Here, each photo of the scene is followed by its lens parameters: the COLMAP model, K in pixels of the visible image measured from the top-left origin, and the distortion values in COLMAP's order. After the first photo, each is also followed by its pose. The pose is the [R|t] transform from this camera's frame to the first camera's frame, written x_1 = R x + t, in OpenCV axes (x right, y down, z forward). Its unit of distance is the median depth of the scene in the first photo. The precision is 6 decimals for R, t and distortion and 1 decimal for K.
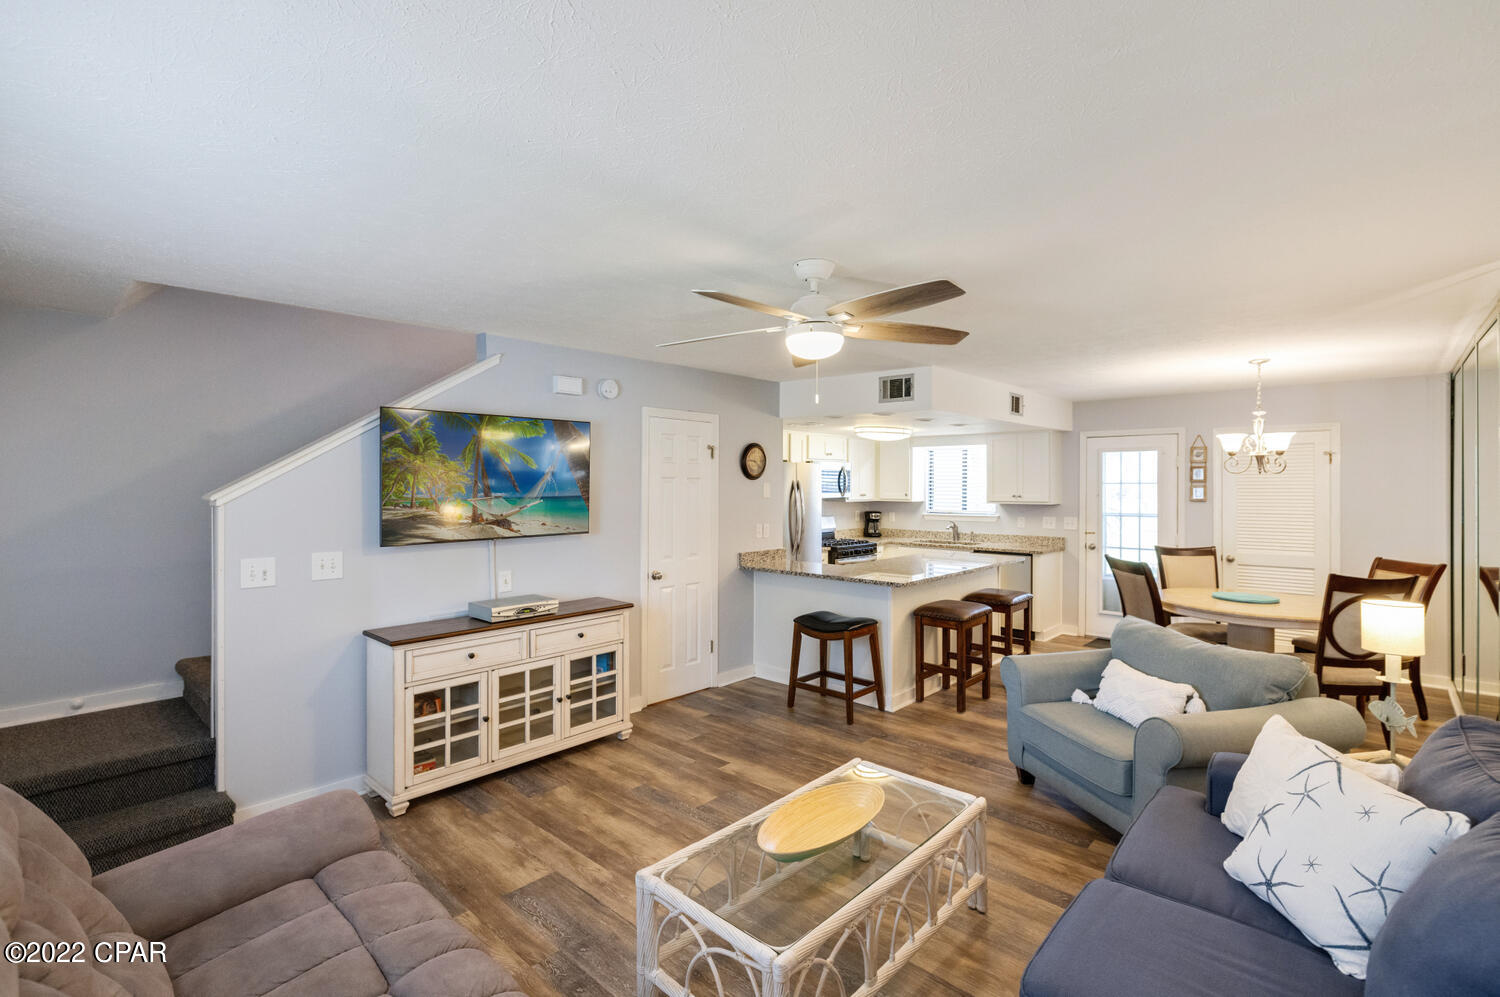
lens RADIAL K [[680.3, 0, 748.9], [0, 680.3, 486.9], [0, 0, 1]] dist [-0.008626, -0.000086]
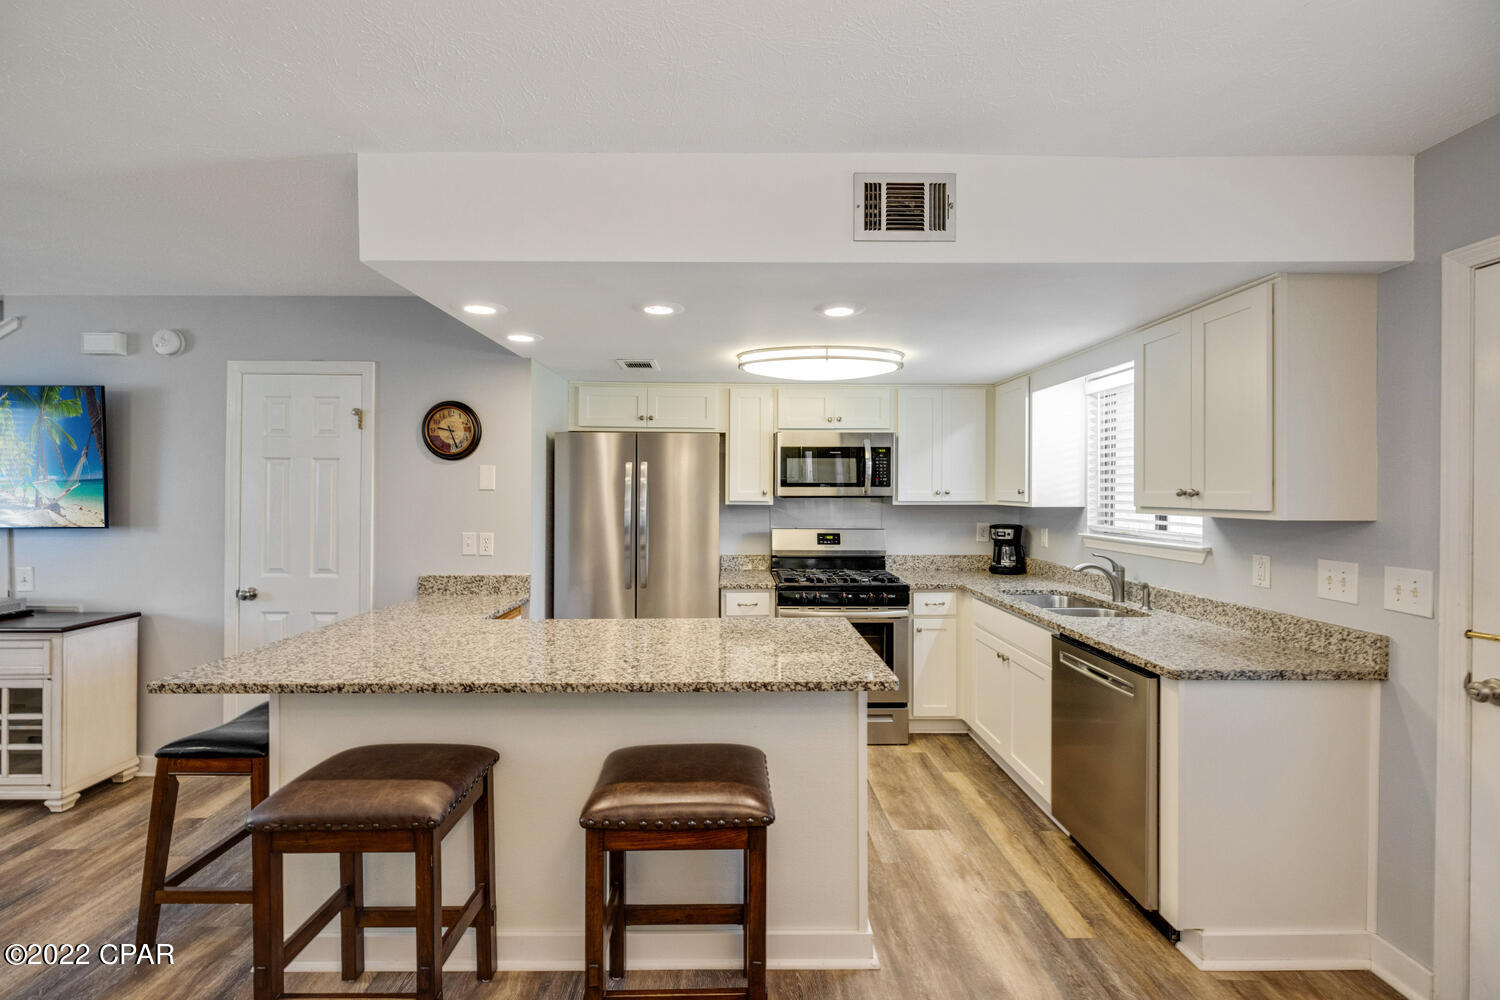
lens RADIAL K [[625.4, 0, 742.1], [0, 625.4, 491.3], [0, 0, 1]] dist [-0.000801, -0.000425]
pose [[0.688489, 0.001203, -0.725246, 0.849531], [-0.004173, 0.999989, -0.002303, 0.025358], [0.725235, 0.004612, 0.688486, 1.119393]]
